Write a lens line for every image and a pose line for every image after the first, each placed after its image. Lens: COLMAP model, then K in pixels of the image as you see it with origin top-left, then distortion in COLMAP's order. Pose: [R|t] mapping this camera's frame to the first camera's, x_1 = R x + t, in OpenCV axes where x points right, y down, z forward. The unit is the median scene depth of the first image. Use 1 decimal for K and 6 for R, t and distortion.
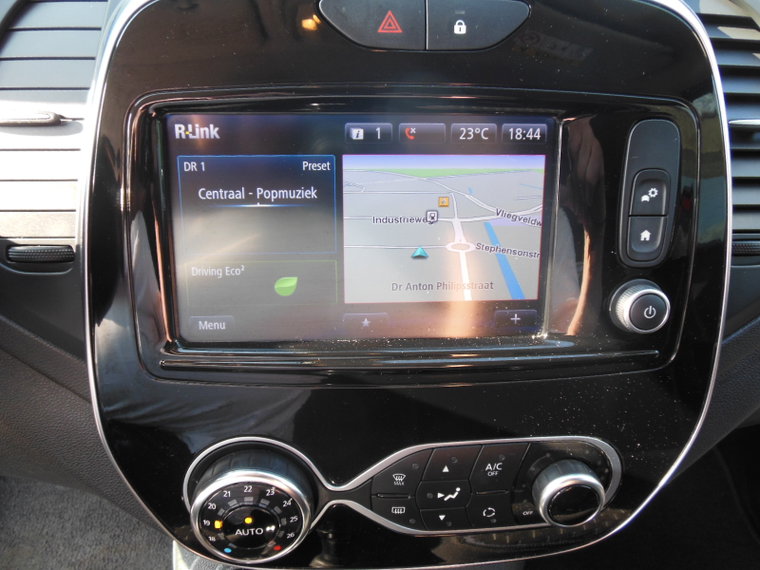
lens RADIAL K [[573.9, 0, 379.5], [0, 573.9, 283.7], [0, 0, 1]] dist [-0.033181, 0.041437]
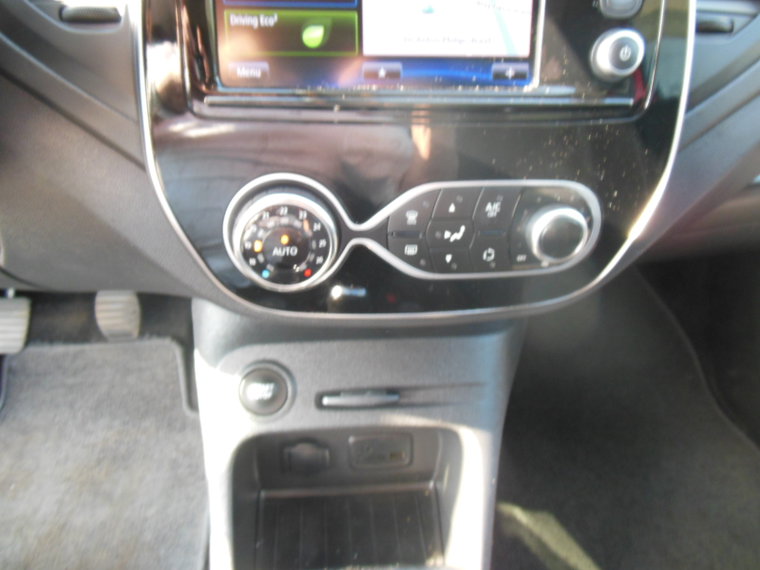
lens RADIAL K [[573.9, 0, 379.8], [0, 573.9, 281.1], [0, 0, 1]] dist [-0.033181, 0.041437]
pose [[0.999146, -0.023747, 0.033811, -0.070857], [0.021718, 0.998012, 0.059169, 0.394960], [-0.035149, -0.058385, 0.997675, -0.154019]]
